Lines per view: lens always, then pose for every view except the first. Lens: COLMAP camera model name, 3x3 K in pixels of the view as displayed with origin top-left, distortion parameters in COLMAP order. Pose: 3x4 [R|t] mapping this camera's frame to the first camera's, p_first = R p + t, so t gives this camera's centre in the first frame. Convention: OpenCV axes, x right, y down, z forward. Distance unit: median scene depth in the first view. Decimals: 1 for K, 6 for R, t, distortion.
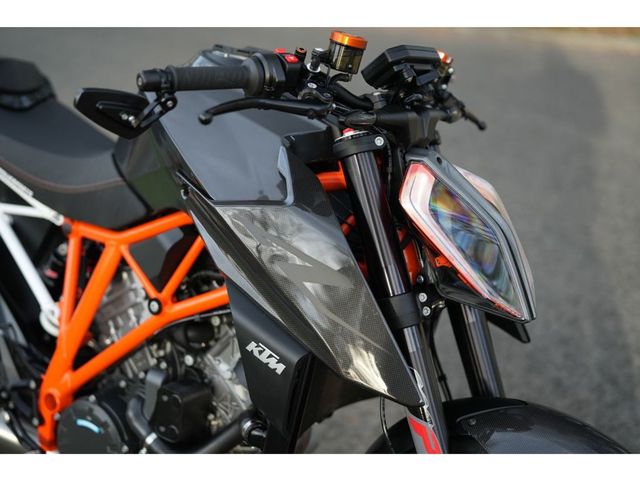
lens RADIAL K [[927.6, 0, 320.0], [0, 927.6, 240.0], [0, 0, 1]] dist [-0.082614, 1.107330]
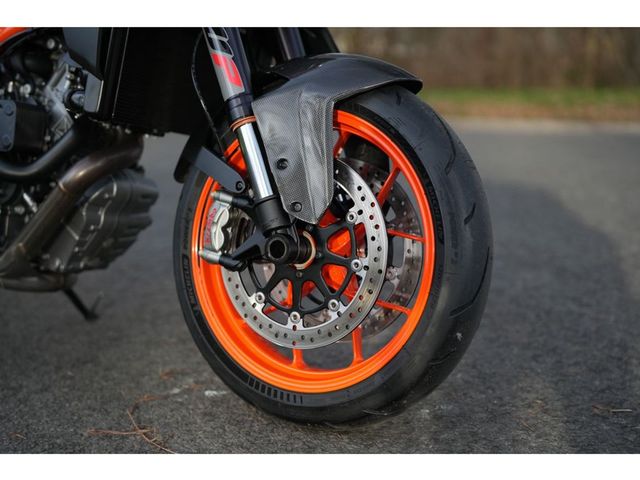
lens RADIAL K [[927.6, 0, 320.0], [0, 927.6, 240.0], [0, 0, 1]] dist [-0.082614, 1.107330]
pose [[0.998272, -0.020299, 0.055151, 0.133077], [0.031204, 0.978323, -0.204720, 0.531937], [-0.049800, 0.206087, 0.977266, -0.030146]]
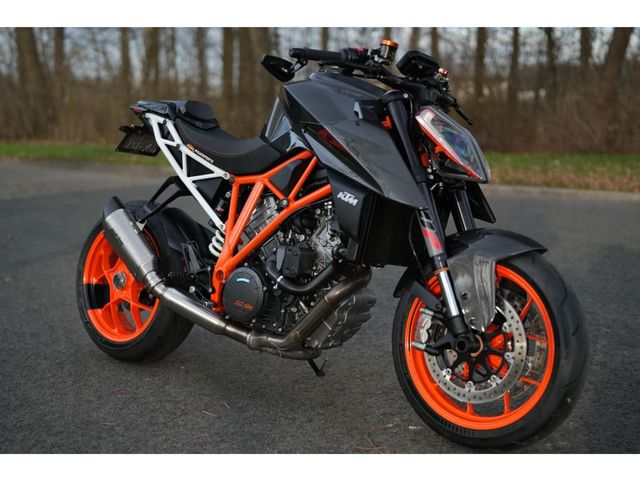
lens RADIAL K [[927.6, 0, 320.0], [0, 927.6, 240.0], [0, 0, 1]] dist [-0.082614, 1.107330]
pose [[0.997537, -0.004165, -0.070024, 0.015867], [-0.013254, 0.969067, -0.246440, 0.570603], [0.068885, 0.246761, 0.966625, -0.703892]]
